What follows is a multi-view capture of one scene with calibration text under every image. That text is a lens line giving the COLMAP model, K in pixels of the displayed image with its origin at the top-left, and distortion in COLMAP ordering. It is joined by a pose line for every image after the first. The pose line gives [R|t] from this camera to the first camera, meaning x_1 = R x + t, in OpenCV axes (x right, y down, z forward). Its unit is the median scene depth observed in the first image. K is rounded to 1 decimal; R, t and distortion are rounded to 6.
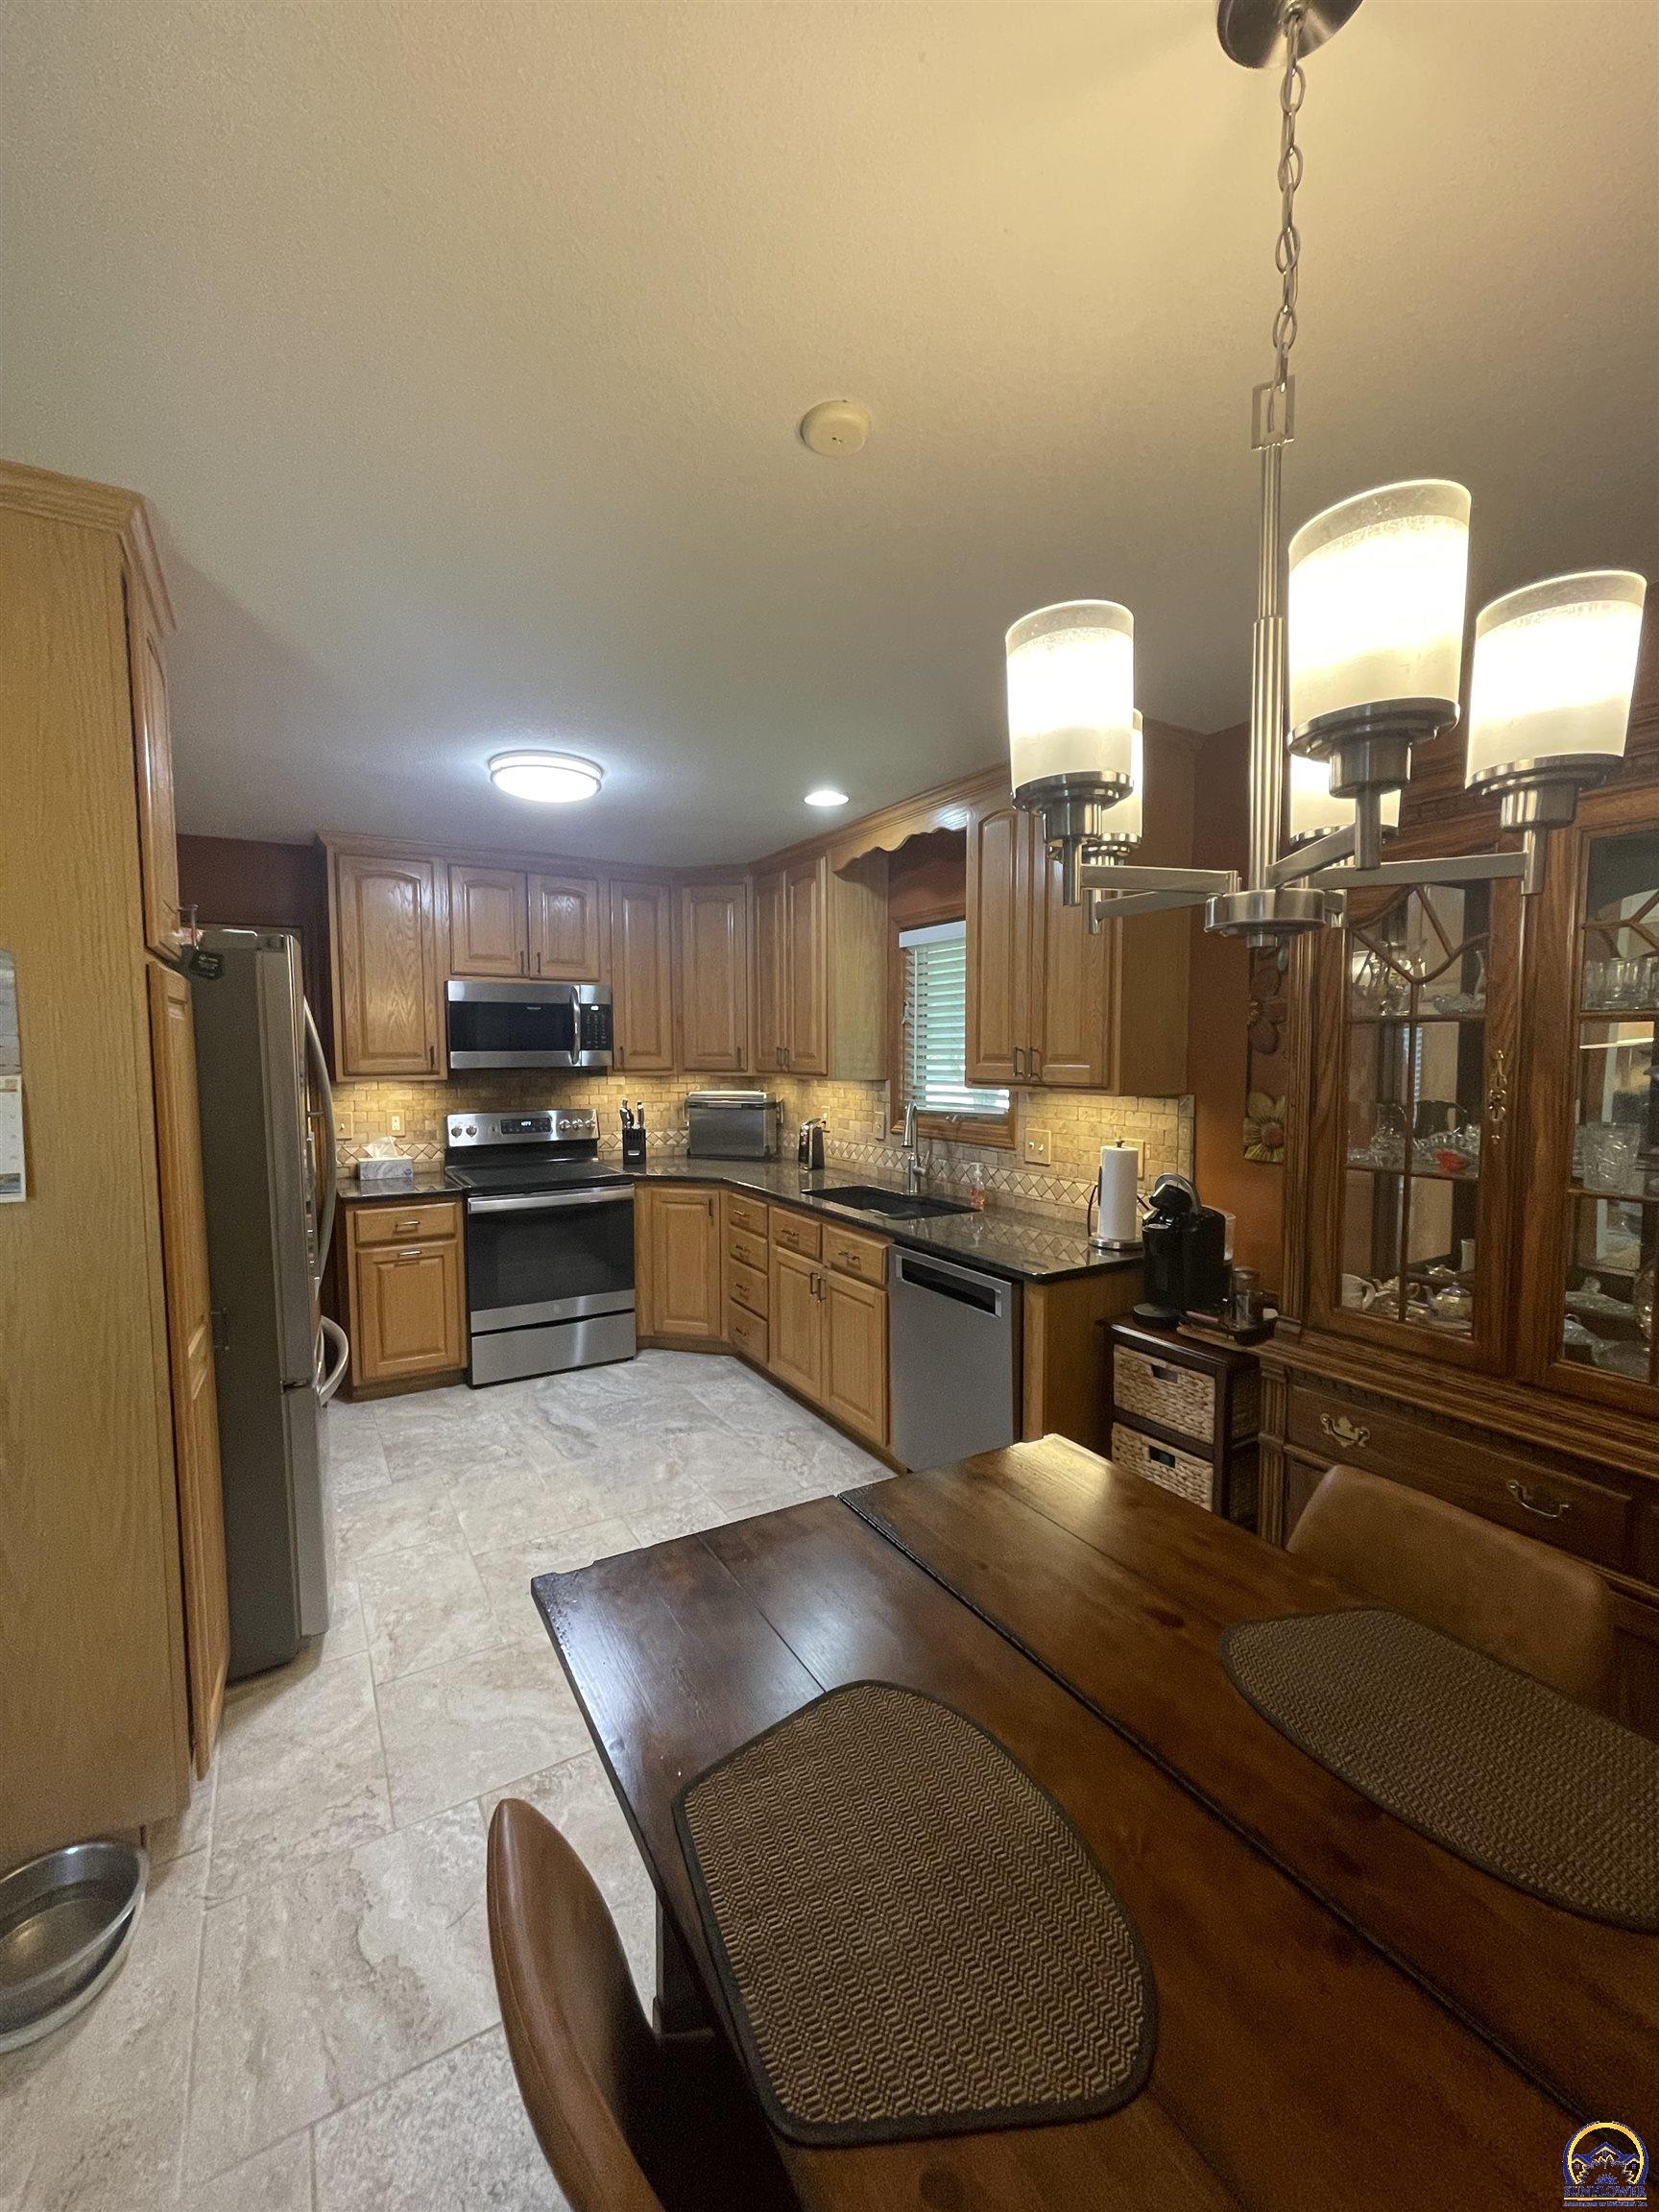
lens RADIAL K [[884.1, 0, 815.5], [0, 884.1, 1104.9], [0, 0, 1]] dist [0.002055, -0.012964]
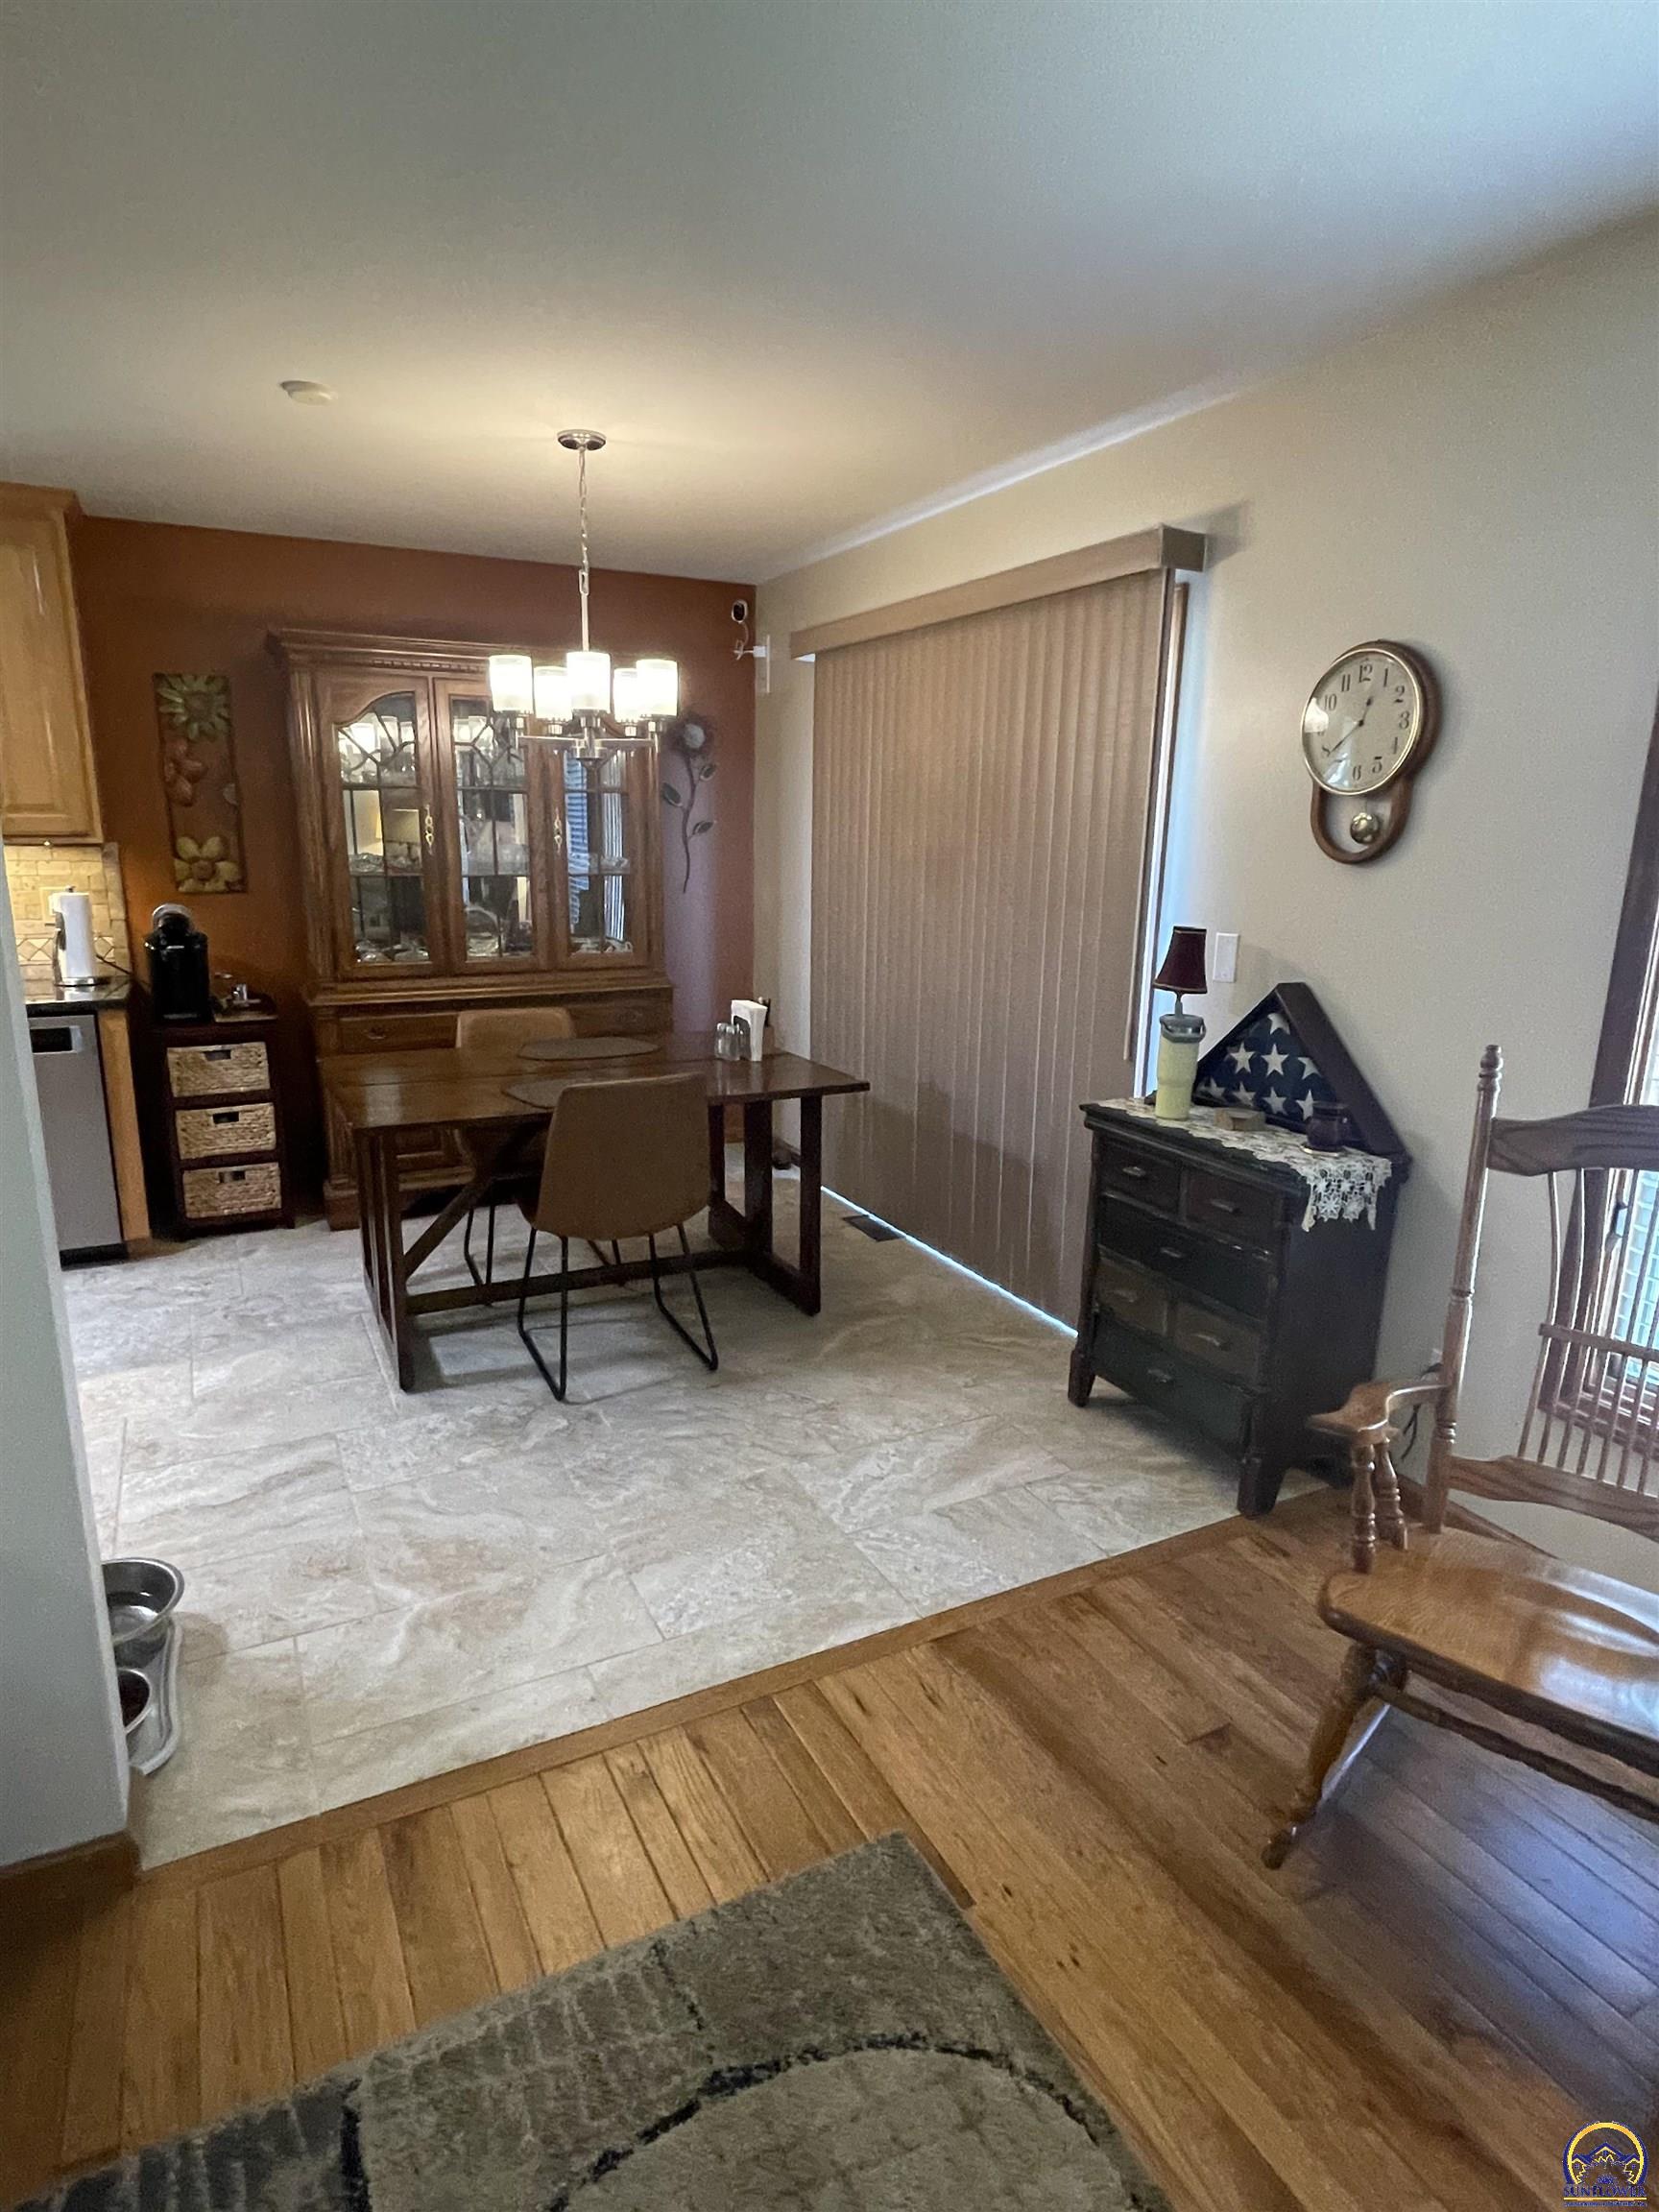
lens RADIAL K [[1193.0, 0, 798.5], [0, 1193.0, 1120.0], [0, 0, 1]] dist [0.019507, -0.047808]
pose [[0.069478, -0.237214, 0.968970, -0.866130], [0.051343, 0.970880, 0.234000, 0.017039], [-0.996261, 0.033491, 0.079634, -0.000814]]
